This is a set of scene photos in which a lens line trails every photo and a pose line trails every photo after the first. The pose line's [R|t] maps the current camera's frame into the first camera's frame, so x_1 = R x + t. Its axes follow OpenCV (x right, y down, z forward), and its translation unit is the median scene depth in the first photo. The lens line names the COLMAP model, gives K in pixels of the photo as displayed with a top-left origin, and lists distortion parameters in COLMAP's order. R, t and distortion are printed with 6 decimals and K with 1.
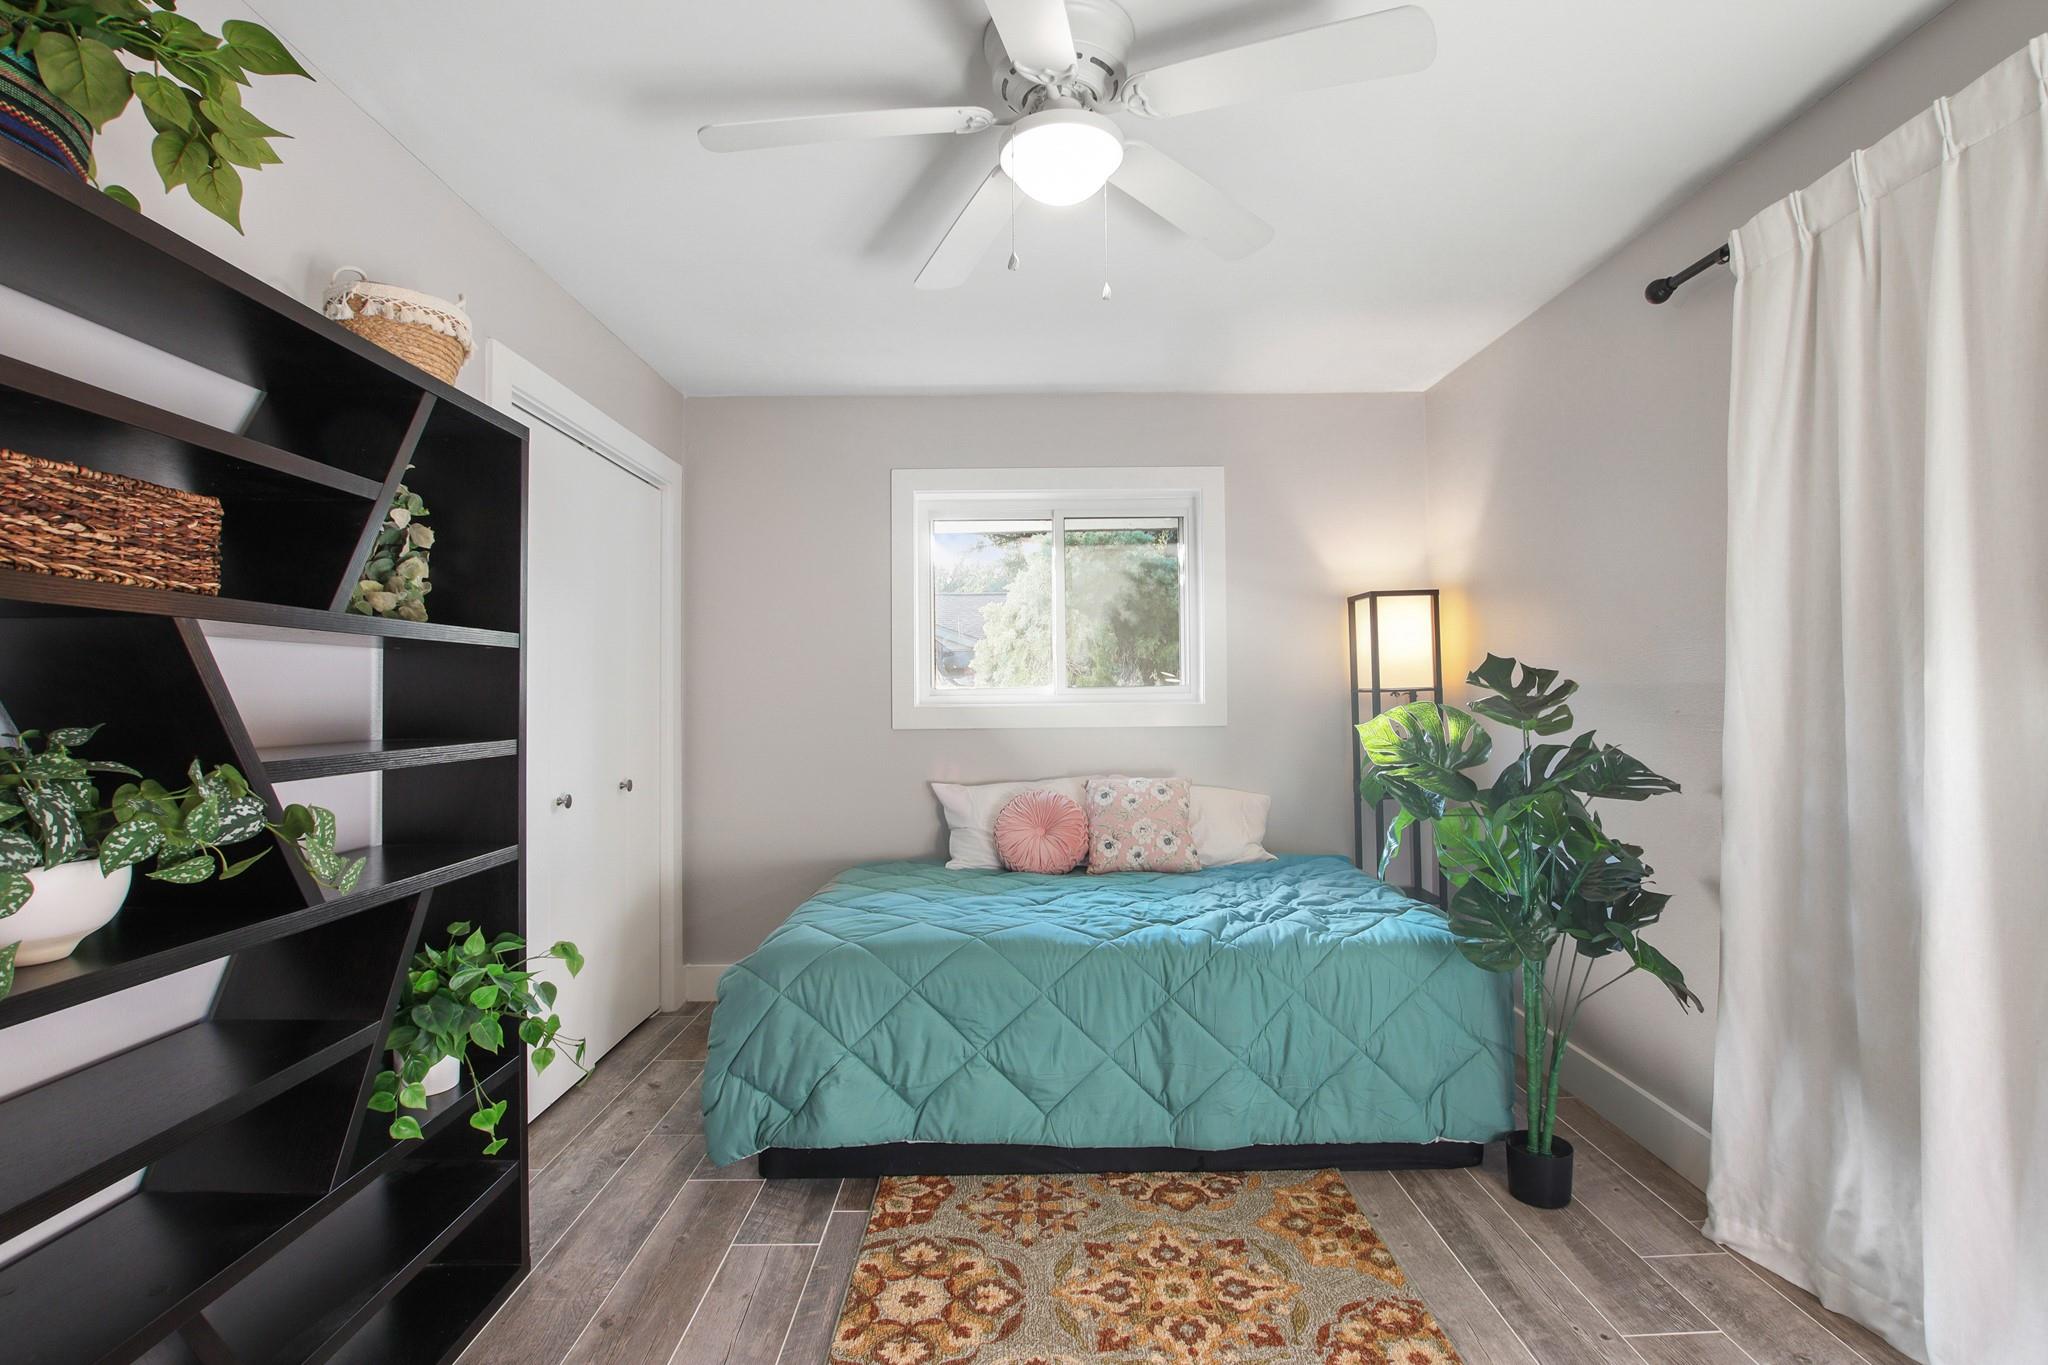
lens RADIAL K [[962.0, 0, 1003.1], [0, 962.0, 683.1], [0, 0, 1]] dist [-0.032421, 0.004289]
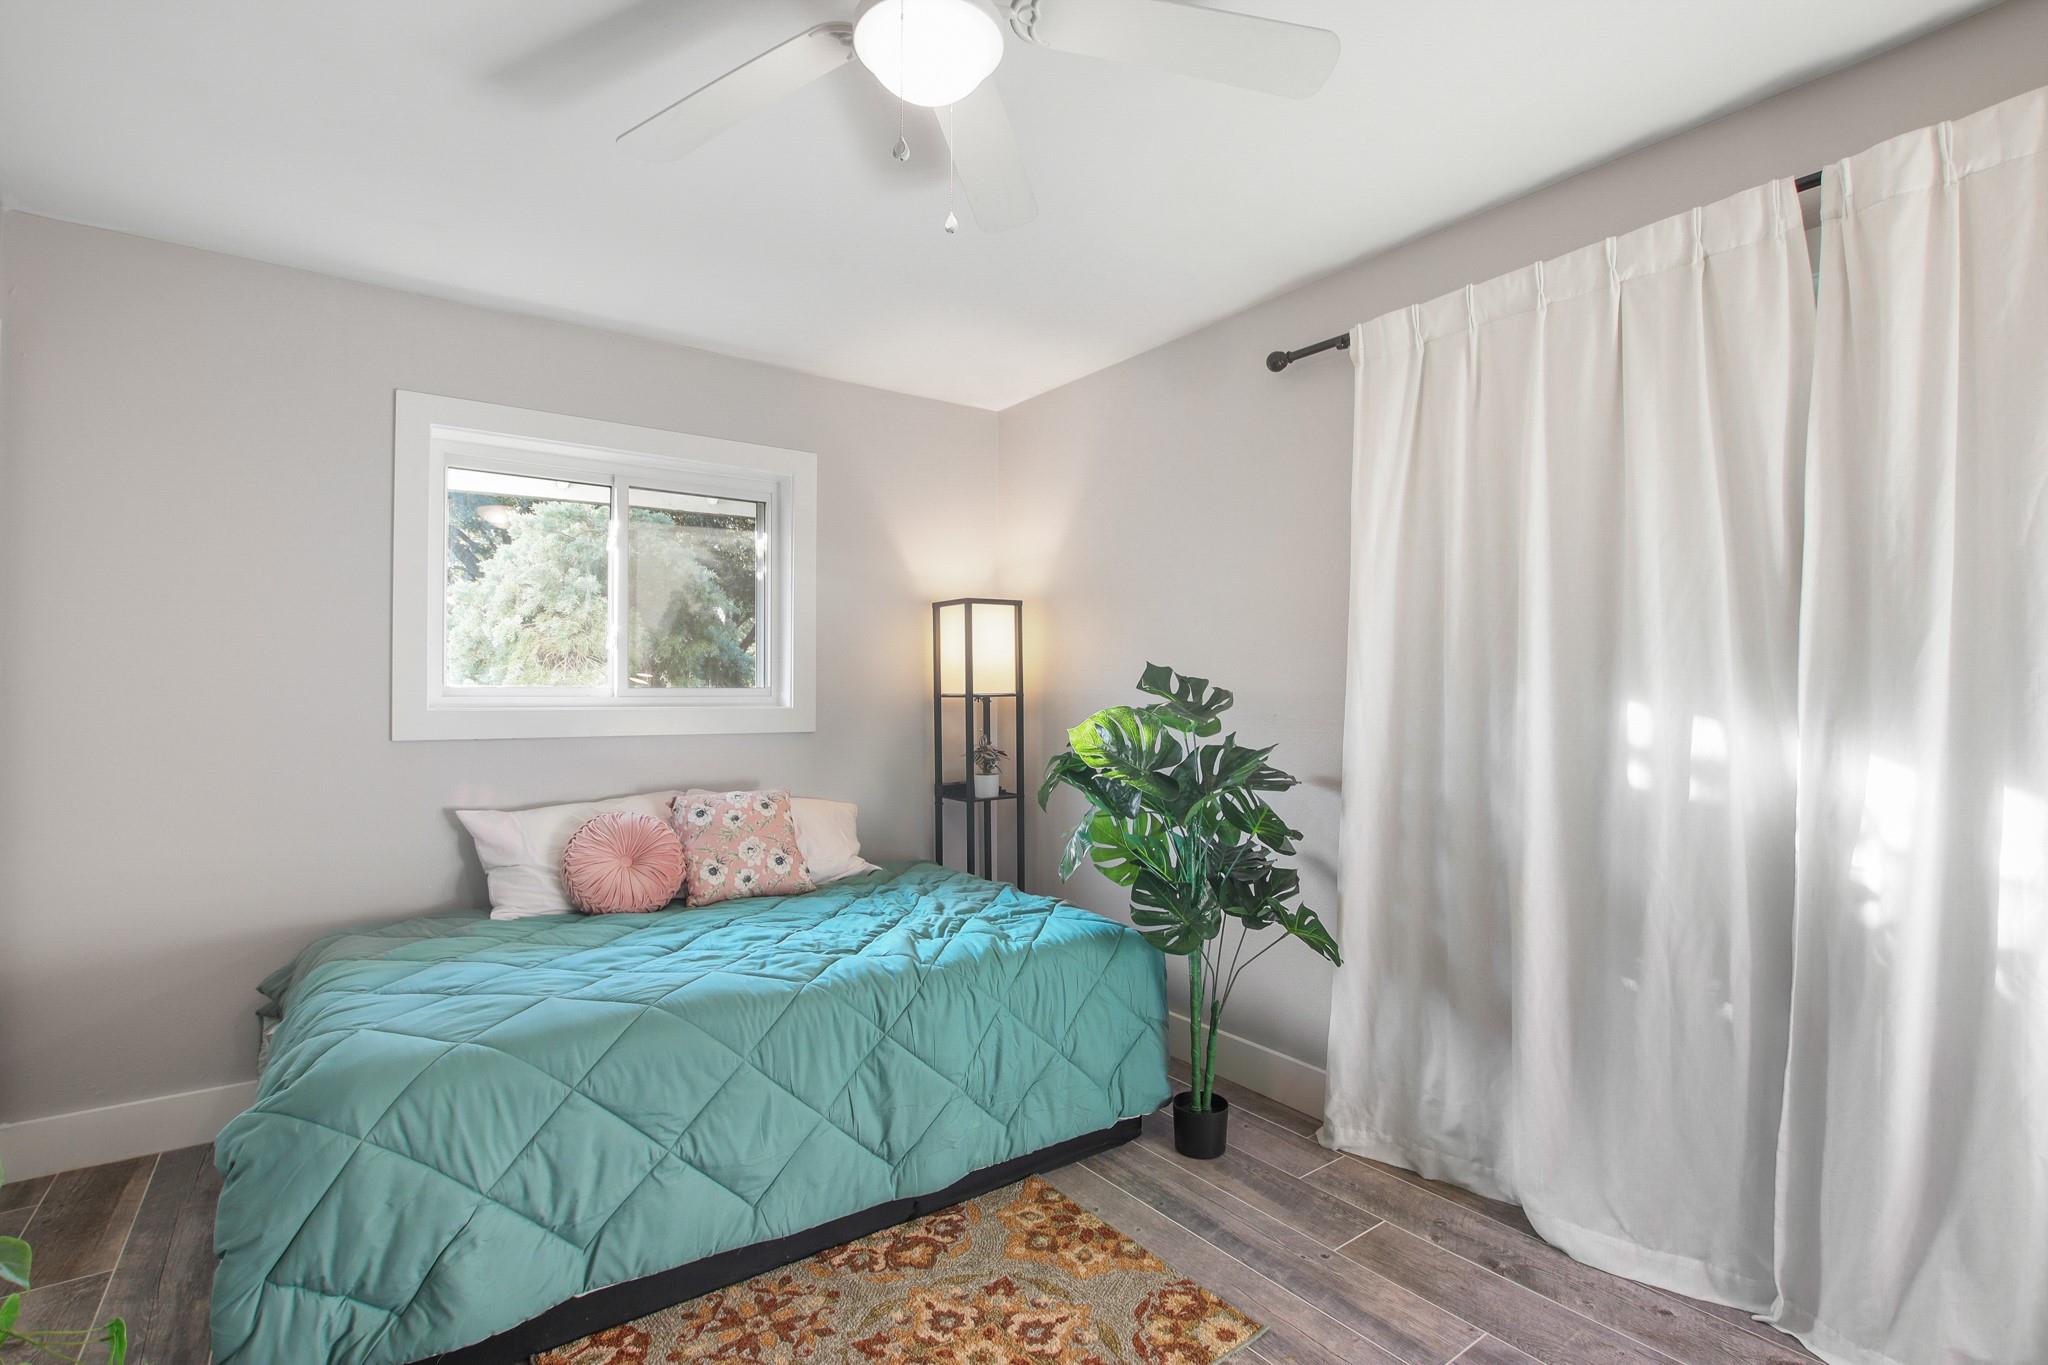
lens RADIAL K [[962.0, 0, 1023.0], [0, 962.0, 697.2], [0, 0, 1]] dist [-0.032421, 0.004289]
pose [[0.804590, 0.009950, 0.593747, -0.263257], [-0.015301, 0.999875, 0.003978, 0.006633], [-0.593633, -0.012286, 0.804642, 0.210990]]
